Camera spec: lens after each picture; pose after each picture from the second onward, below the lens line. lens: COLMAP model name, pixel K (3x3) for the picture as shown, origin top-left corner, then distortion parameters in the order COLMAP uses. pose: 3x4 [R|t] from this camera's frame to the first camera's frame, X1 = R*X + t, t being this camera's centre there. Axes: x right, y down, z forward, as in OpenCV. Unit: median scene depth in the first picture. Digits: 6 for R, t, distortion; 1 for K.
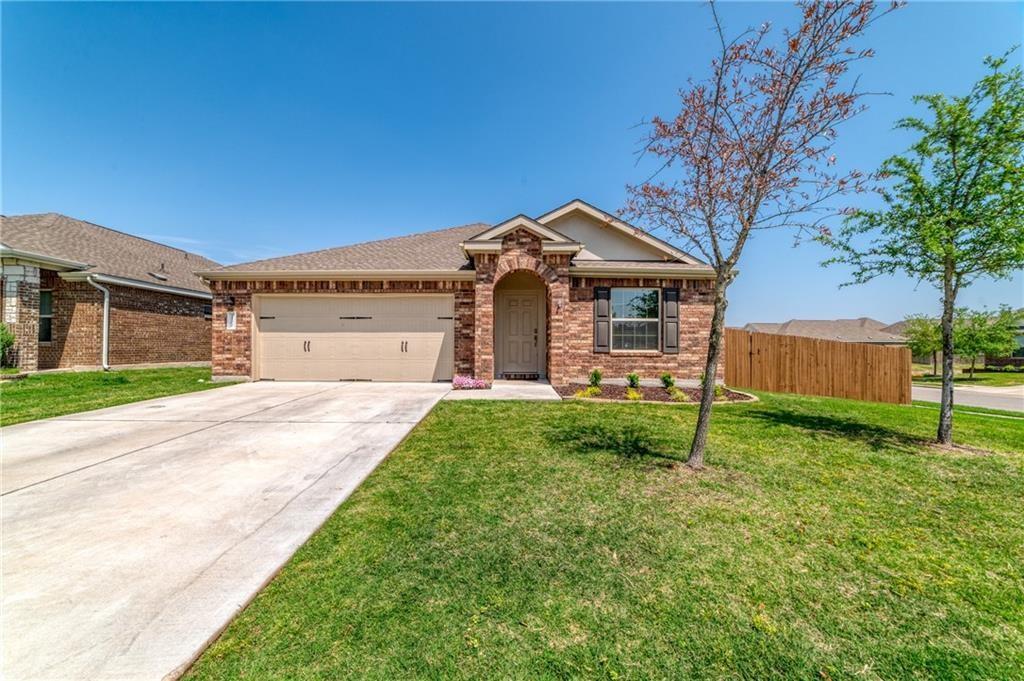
lens RADIAL K [[403.2, 0, 508.7], [0, 403.2, 342.8], [0, 0, 1]] dist [-0.013055, 0.003965]
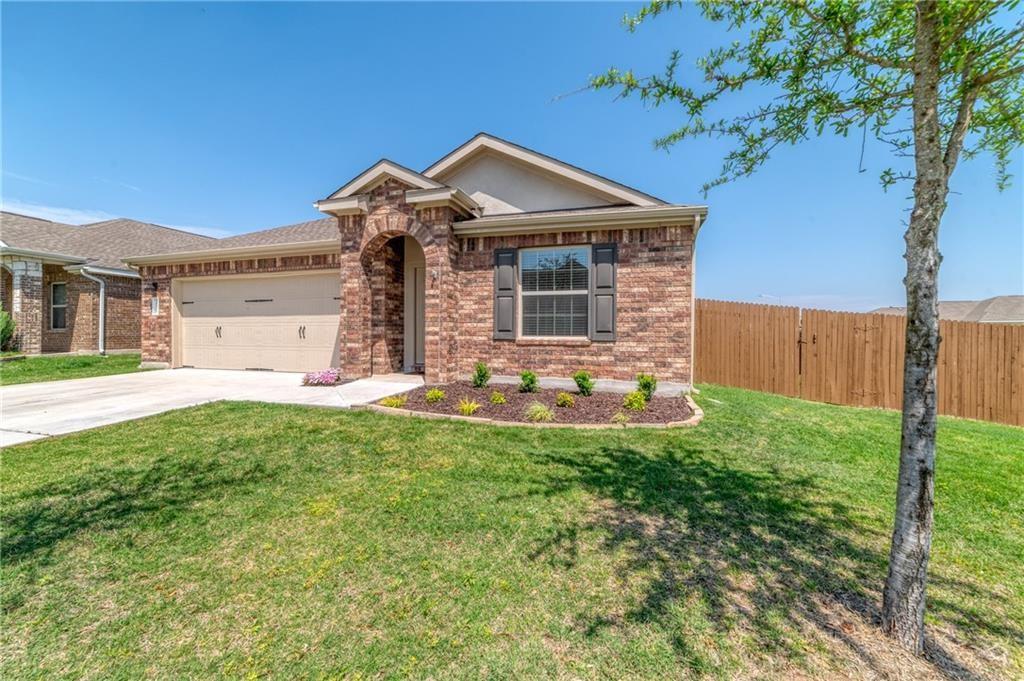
lens RADIAL K [[406.6, 0, 513.8], [0, 406.6, 329.9], [0, 0, 1]] dist [-0.012637, 0.005343]
pose [[0.956807, -0.003587, -0.290703, 0.454635], [0.004259, 0.999990, 0.001680, 0.005402], [0.290693, -0.002846, 0.956812, 0.309933]]
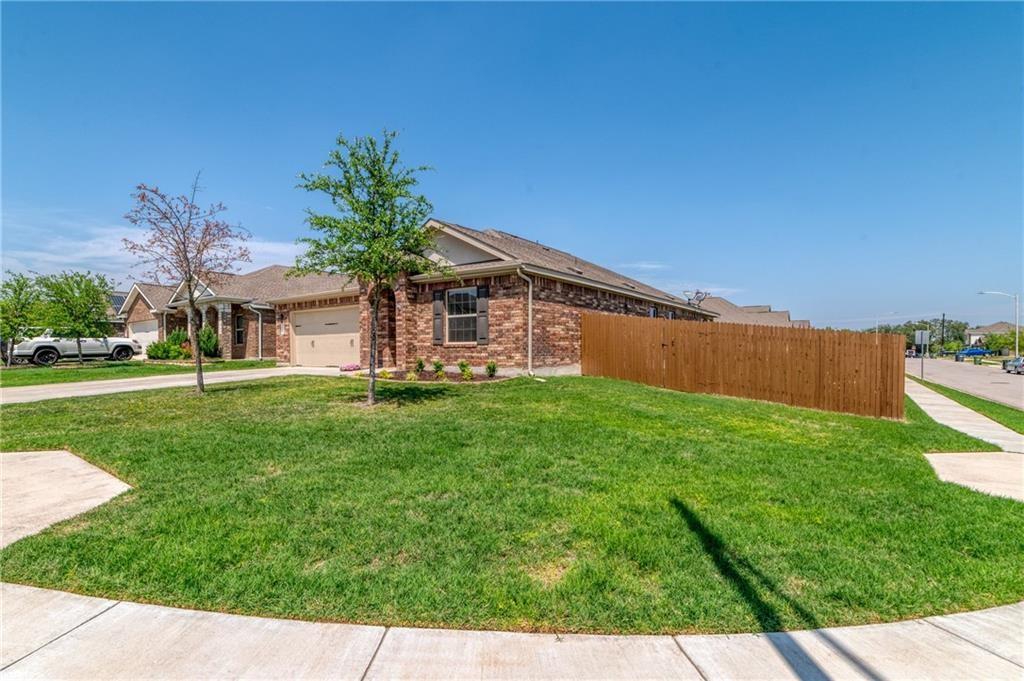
lens RADIAL K [[489.8, 0, 511.7], [0, 489.8, 345.9], [0, 0, 1]] dist [0.000482, 0.000063]
pose [[0.800353, -0.014242, -0.599359, 1.273660], [0.018812, 0.999822, 0.001363, 0.029953], [0.599233, -0.012366, 0.800479, -0.037045]]
